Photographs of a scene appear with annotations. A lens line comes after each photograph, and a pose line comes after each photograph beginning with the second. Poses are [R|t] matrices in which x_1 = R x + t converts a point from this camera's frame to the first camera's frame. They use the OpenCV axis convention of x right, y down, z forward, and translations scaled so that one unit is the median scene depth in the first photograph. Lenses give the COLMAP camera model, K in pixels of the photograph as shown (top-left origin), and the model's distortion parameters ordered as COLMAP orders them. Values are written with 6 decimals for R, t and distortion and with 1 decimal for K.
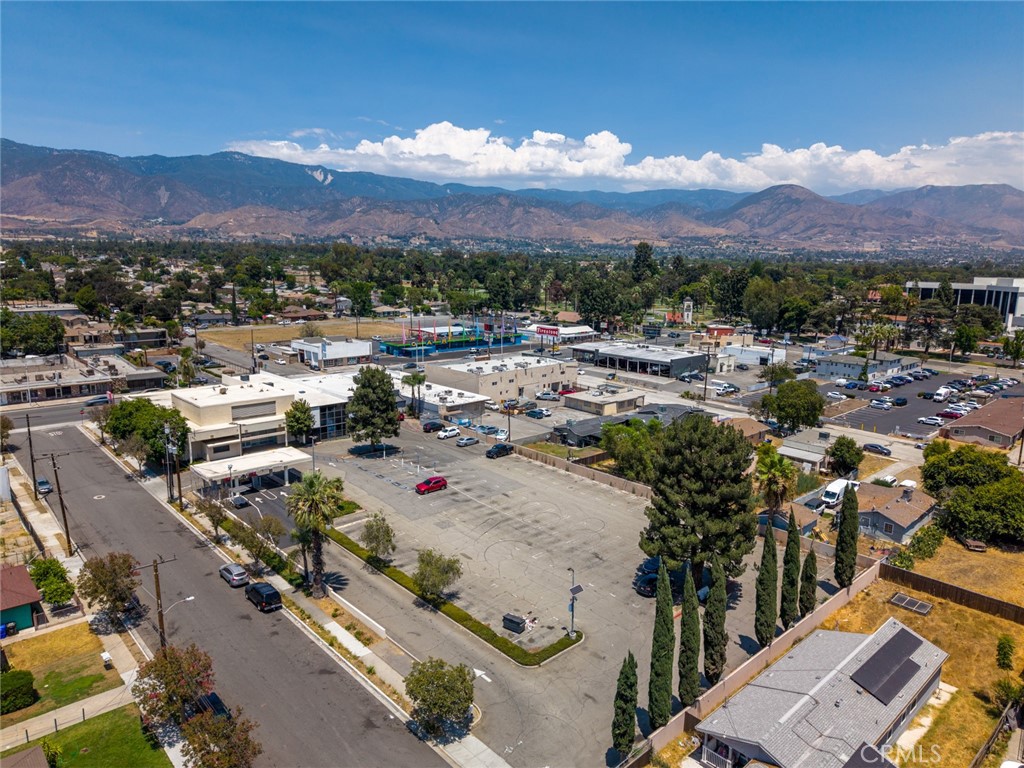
lens RADIAL K [[684.3, 0, 512.5], [0, 684.3, 386.7], [0, 0, 1]] dist [0.034902, -0.034401]
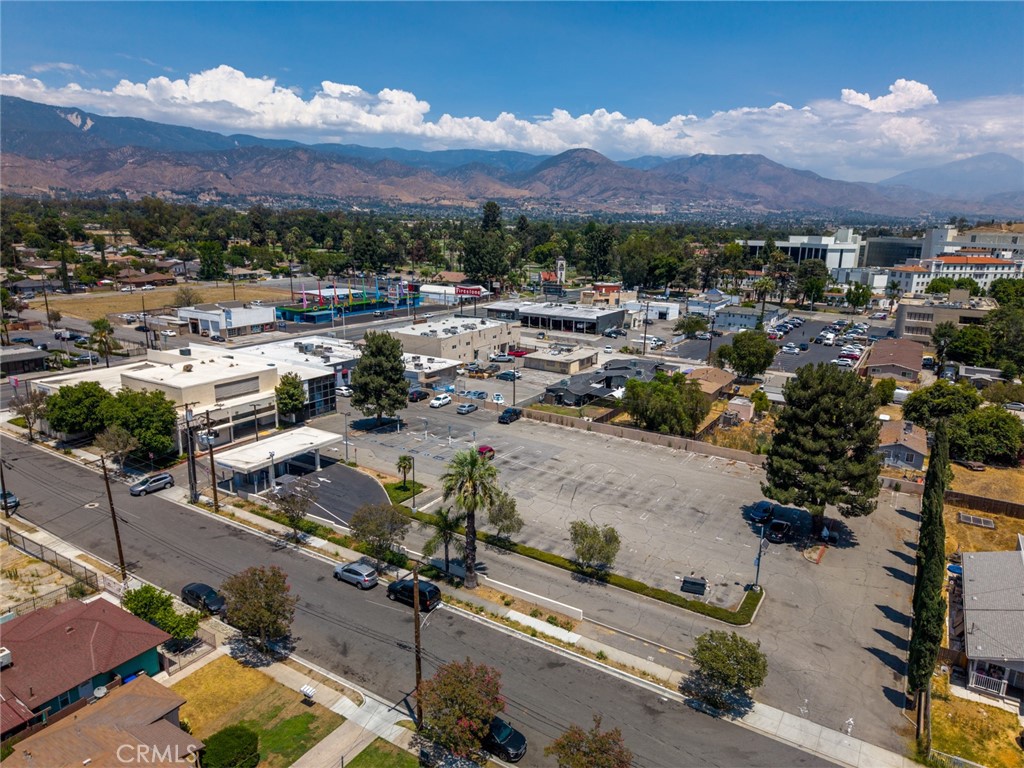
lens RADIAL K [[684.4, 0, 512.0], [0, 684.4, 384.0], [0, 0, 1]] dist [0.051648, -0.067911]
pose [[0.962282, -0.058689, 0.265648, -0.267121], [0.045015, 0.997343, 0.057279, -0.005102], [-0.268304, -0.043160, 0.962367, 0.075762]]
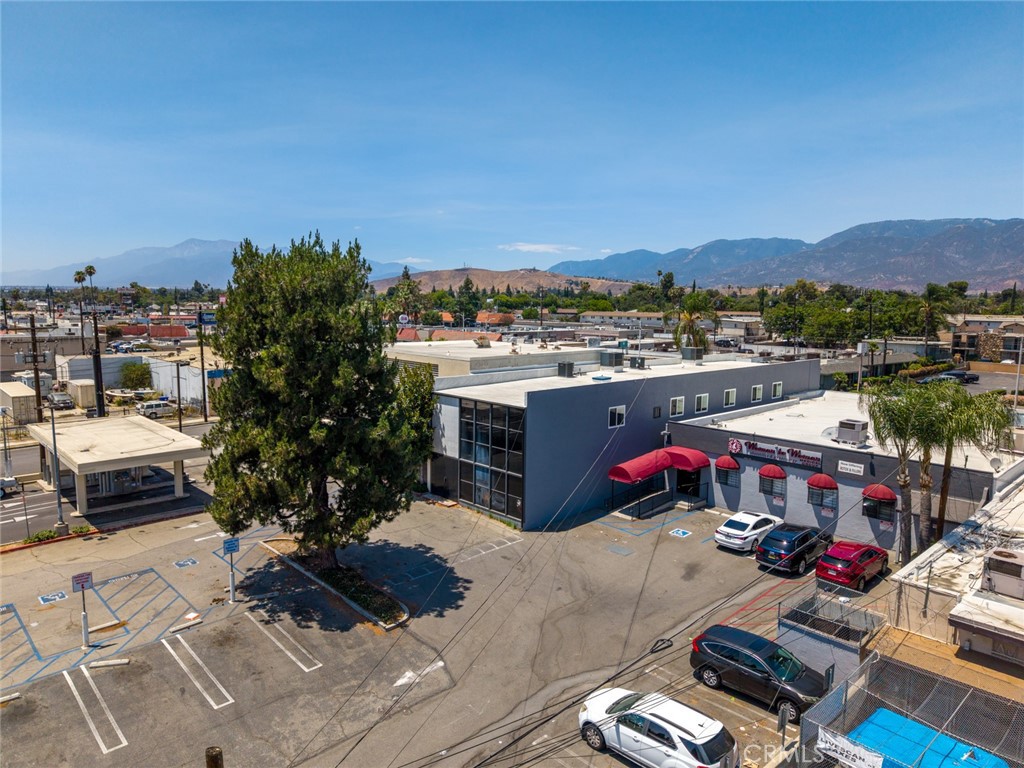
lens RADIAL K [[685.5, 0, 512.6], [0, 685.5, 382.5], [0, 0, 1]] dist [0.041032, -0.041043]
pose [[0.009076, 0.103894, -0.994547, 0.055510], [-0.201776, 0.974320, 0.099939, -0.018367], [0.979390, 0.199768, 0.029806, 1.025811]]
